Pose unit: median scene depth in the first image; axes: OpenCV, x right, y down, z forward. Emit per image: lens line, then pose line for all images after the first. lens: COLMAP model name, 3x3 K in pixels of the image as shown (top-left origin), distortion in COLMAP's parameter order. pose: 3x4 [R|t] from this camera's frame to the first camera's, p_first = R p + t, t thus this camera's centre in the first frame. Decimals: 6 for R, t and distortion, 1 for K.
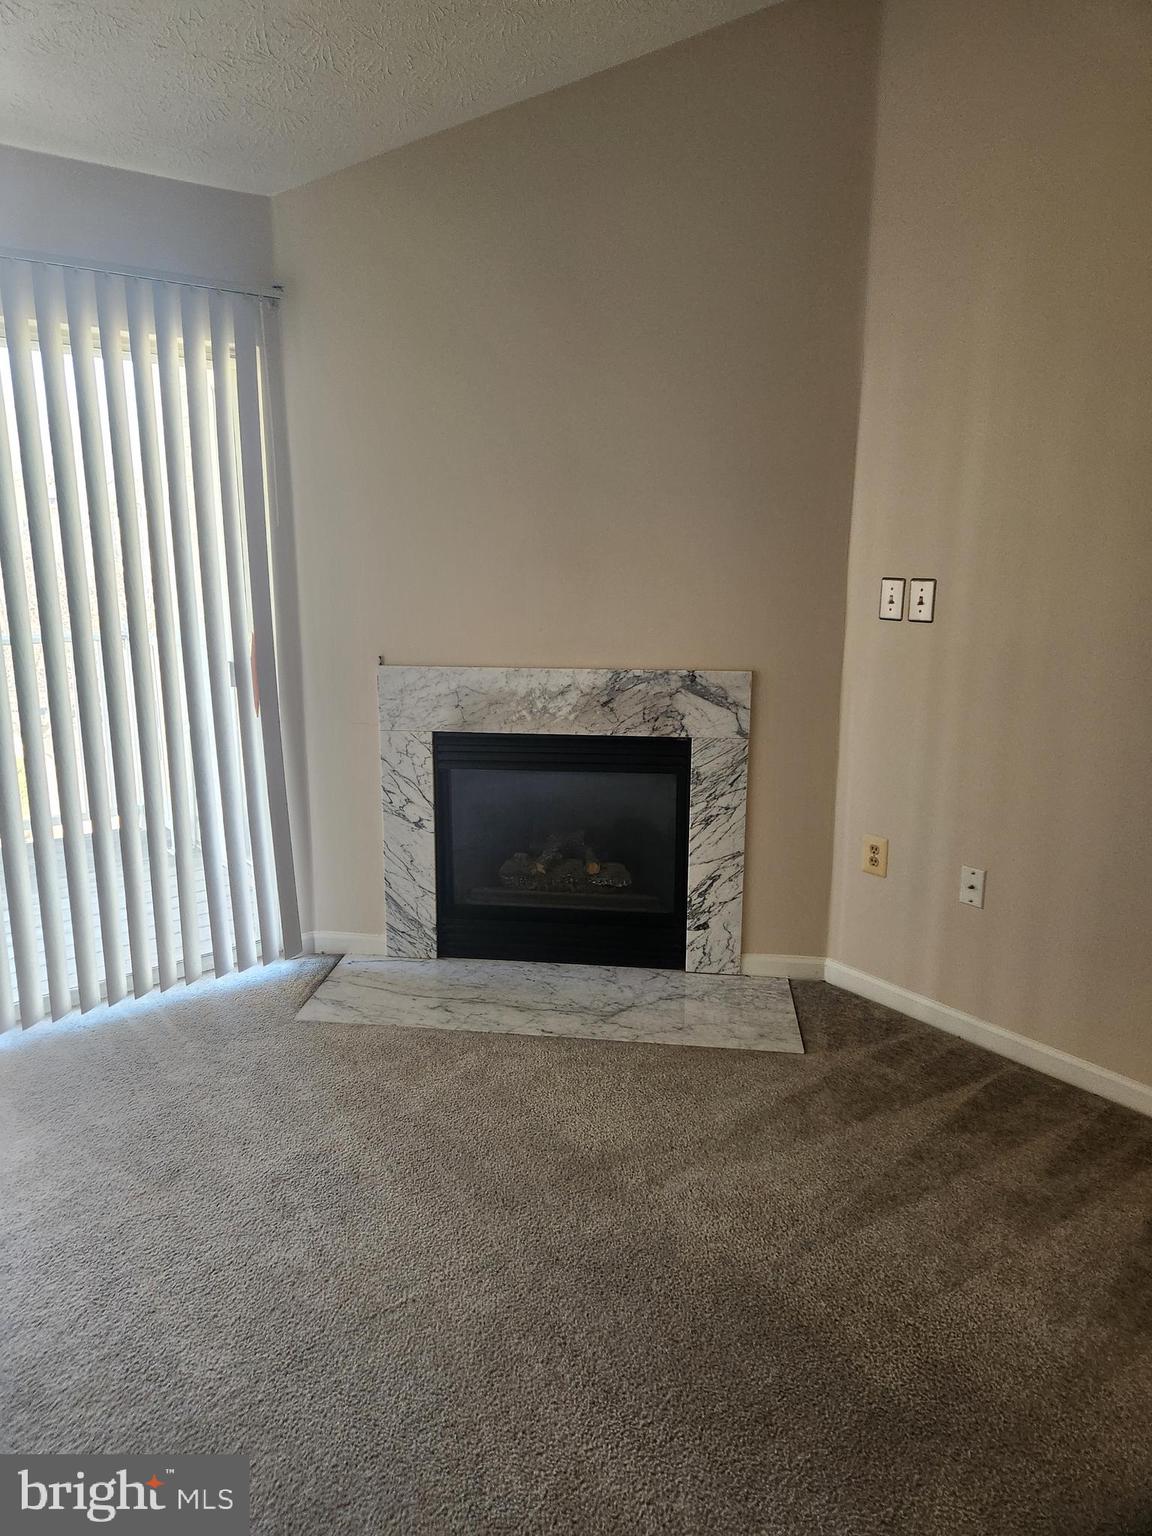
lens RADIAL K [[1028.3, 0, 551.6], [0, 1028.3, 767.8], [0, 0, 1]] dist [0.077168, -0.075150]
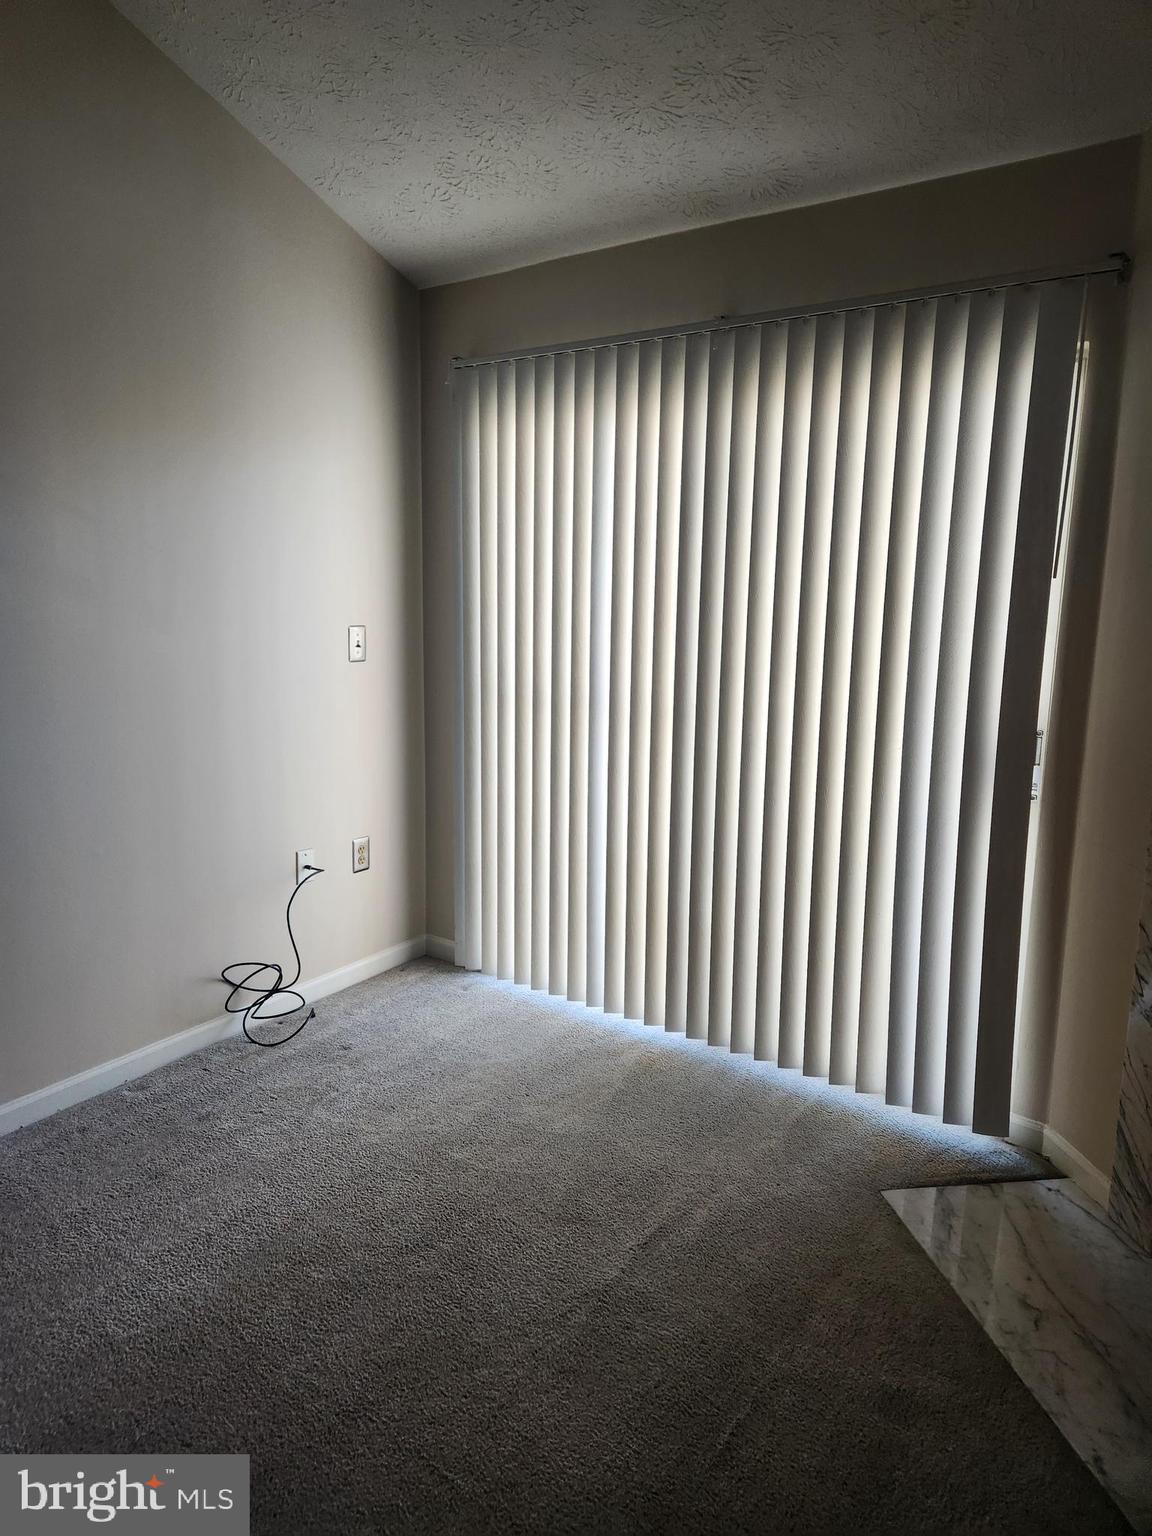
lens RADIAL K [[1028.3, 0, 551.6], [0, 1028.3, 767.8], [0, 0, 1]] dist [0.077168, -0.075150]
pose [[0.212852, 0.171327, -0.961946, 0.393051], [-0.213444, 0.968882, 0.125334, -0.111419], [0.953486, 0.178644, 0.242797, 0.492993]]
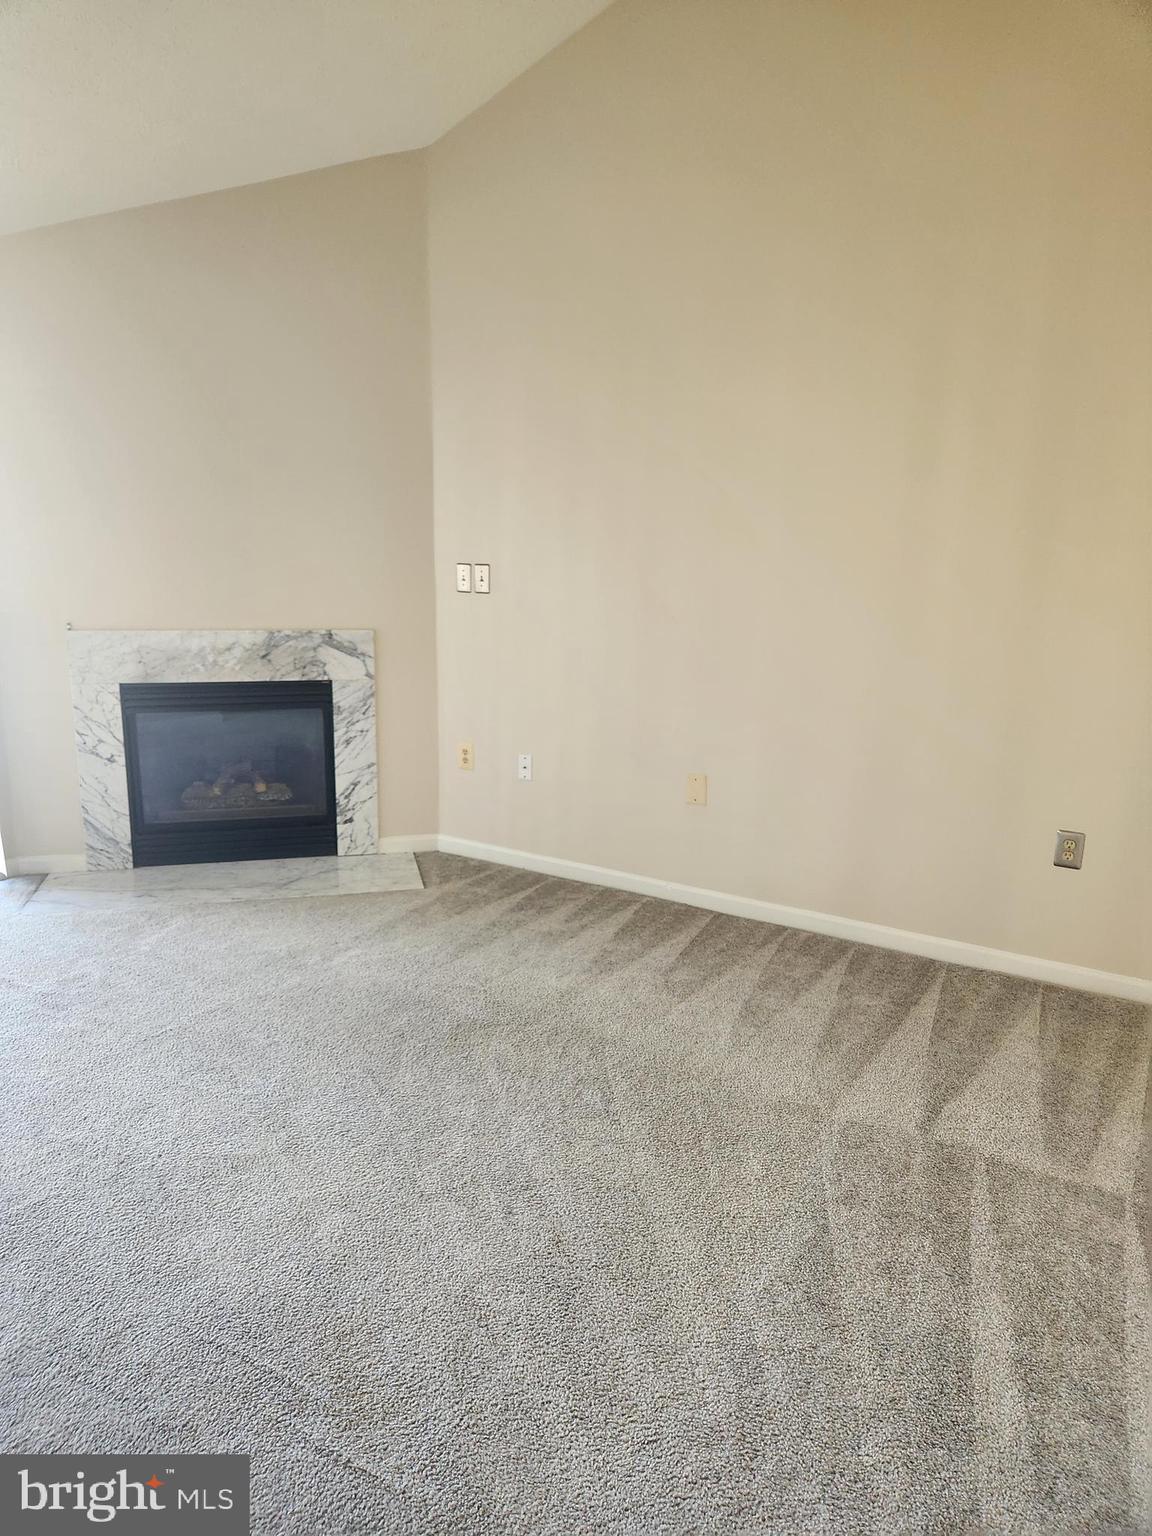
lens RADIAL K [[1028.3, 0, 551.6], [0, 1028.3, 767.8], [0, 0, 1]] dist [0.077168, -0.075150]
pose [[0.937952, -0.061559, 0.341257, -0.063432], [0.060010, 0.998083, 0.015105, 0.082149], [-0.341533, 0.006311, 0.939849, -0.371625]]
